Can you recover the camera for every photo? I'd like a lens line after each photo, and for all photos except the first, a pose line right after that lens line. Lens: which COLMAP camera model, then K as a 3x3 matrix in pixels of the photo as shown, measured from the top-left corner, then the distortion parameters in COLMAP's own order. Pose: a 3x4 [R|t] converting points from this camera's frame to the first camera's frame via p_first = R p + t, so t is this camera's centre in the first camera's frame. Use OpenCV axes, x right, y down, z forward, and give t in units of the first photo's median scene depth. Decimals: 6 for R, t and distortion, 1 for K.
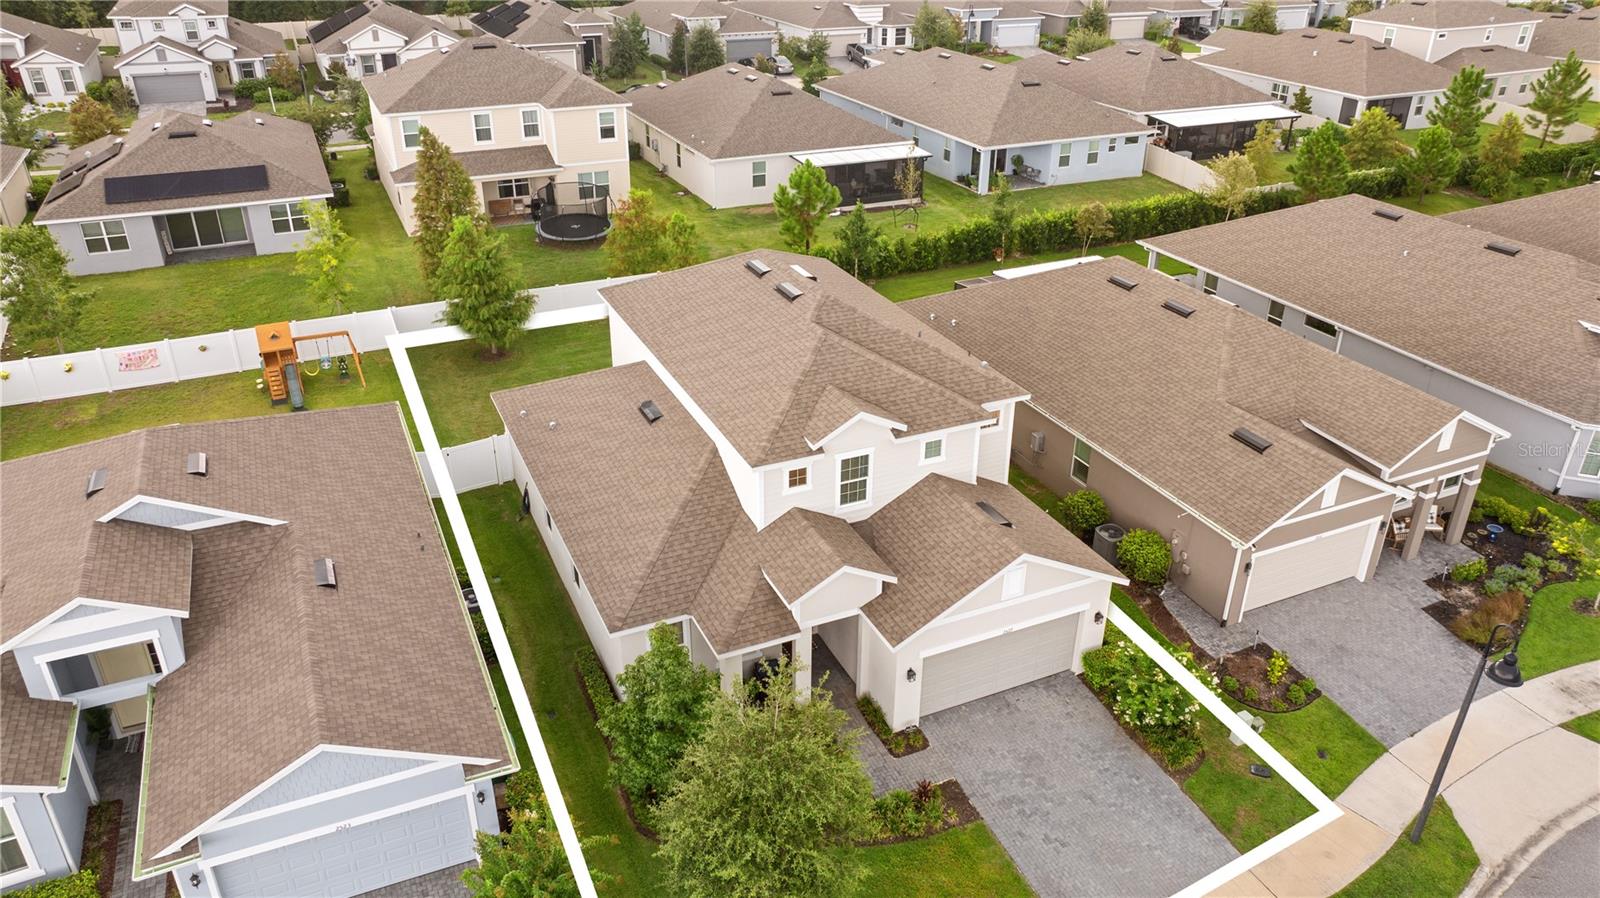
lens RADIAL K [[1123.8, 0, 806.3], [0, 1123.8, 444.9], [0, 0, 1]] dist [-0.028266, -0.000197]
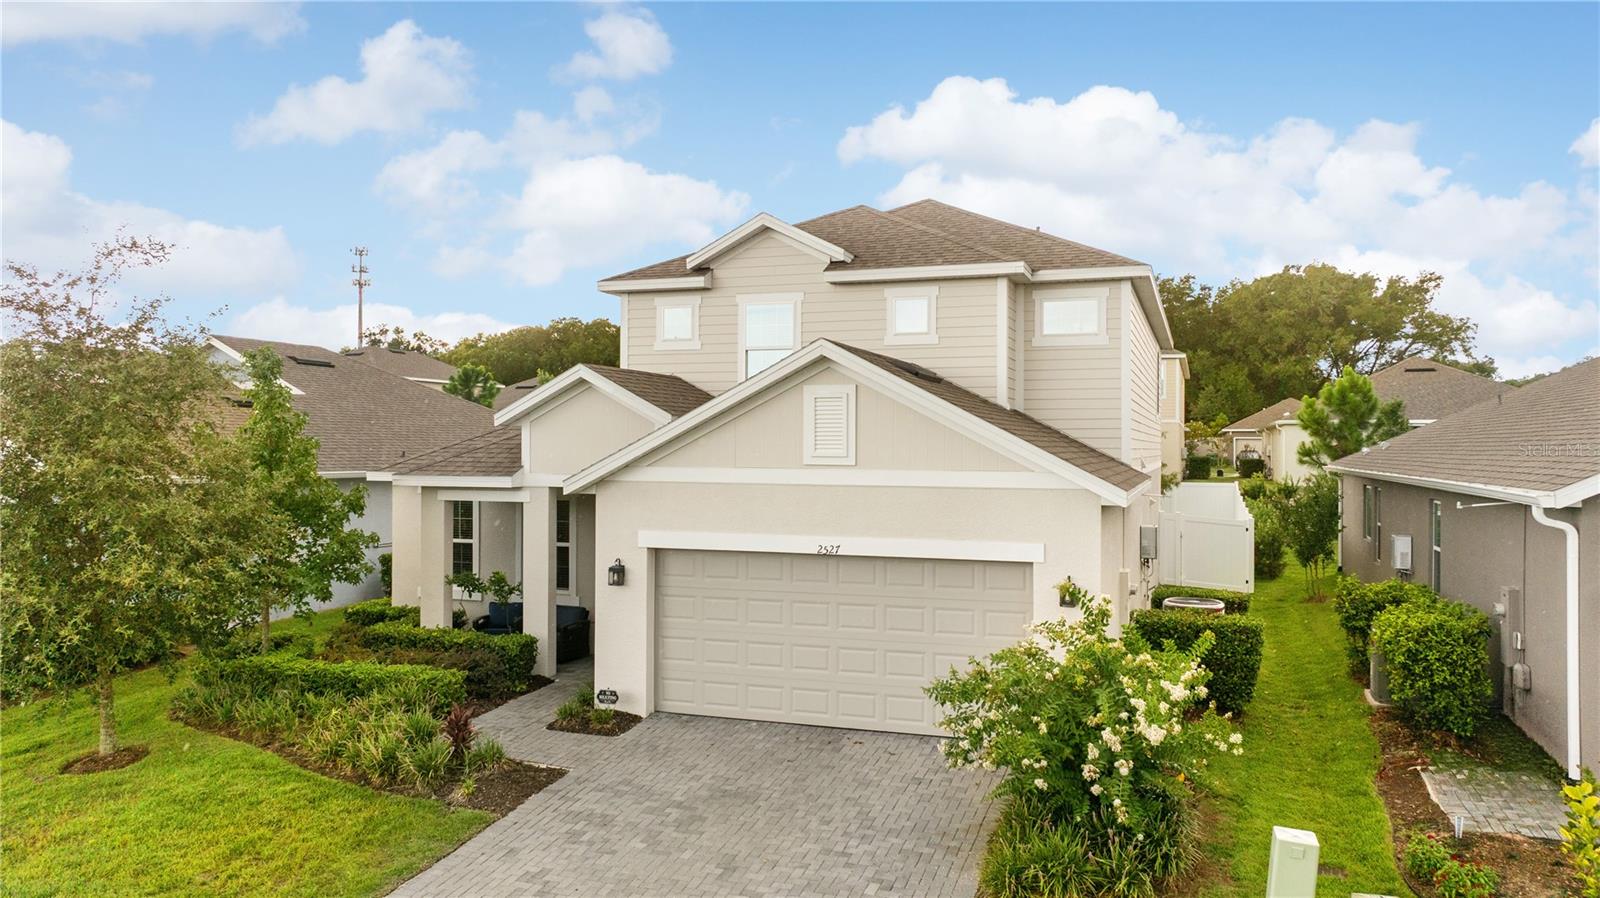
lens RADIAL K [[1123.8, 0, 806.3], [0, 1123.8, 444.9], [0, 0, 1]] dist [-0.028266, -0.000197]
pose [[0.715495, -0.006569, -0.698587, 0.491715], [-0.310907, 0.892481, -0.326824, 0.277702], [0.625623, 0.451036, 0.636524, 0.649939]]
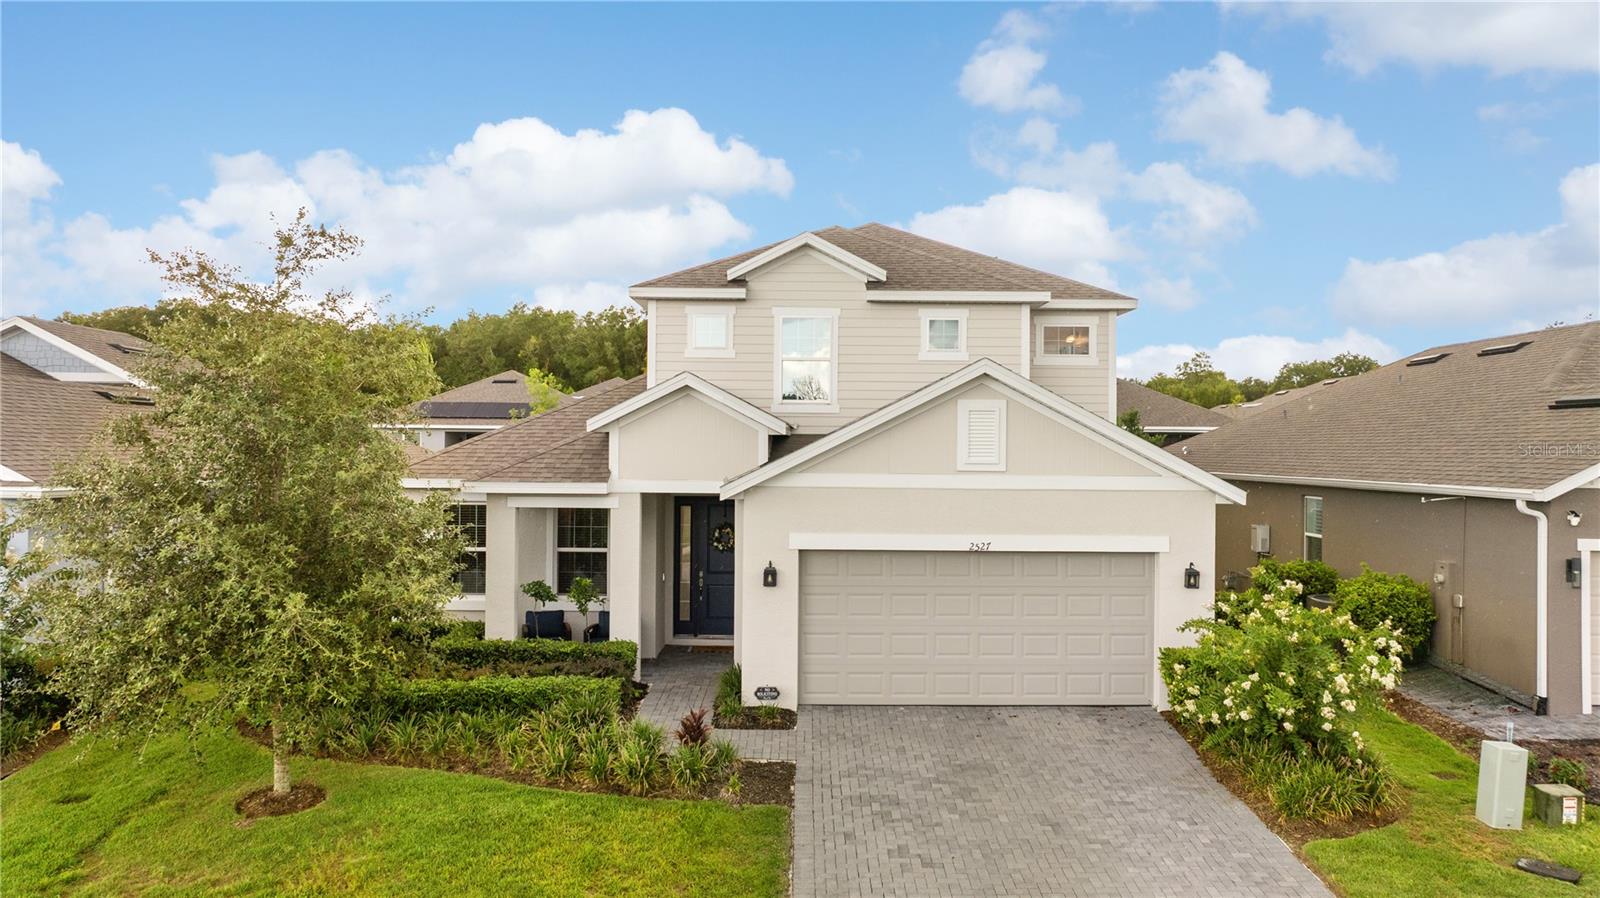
lens RADIAL K [[1123.8, 0, 806.3], [0, 1123.8, 444.9], [0, 0, 1]] dist [-0.028266, -0.000197]
pose [[0.906411, -0.002458, -0.422389, 0.320953], [-0.188951, 0.891993, -0.410665, 0.348164], [0.377778, 0.452043, 0.808048, 0.499424]]
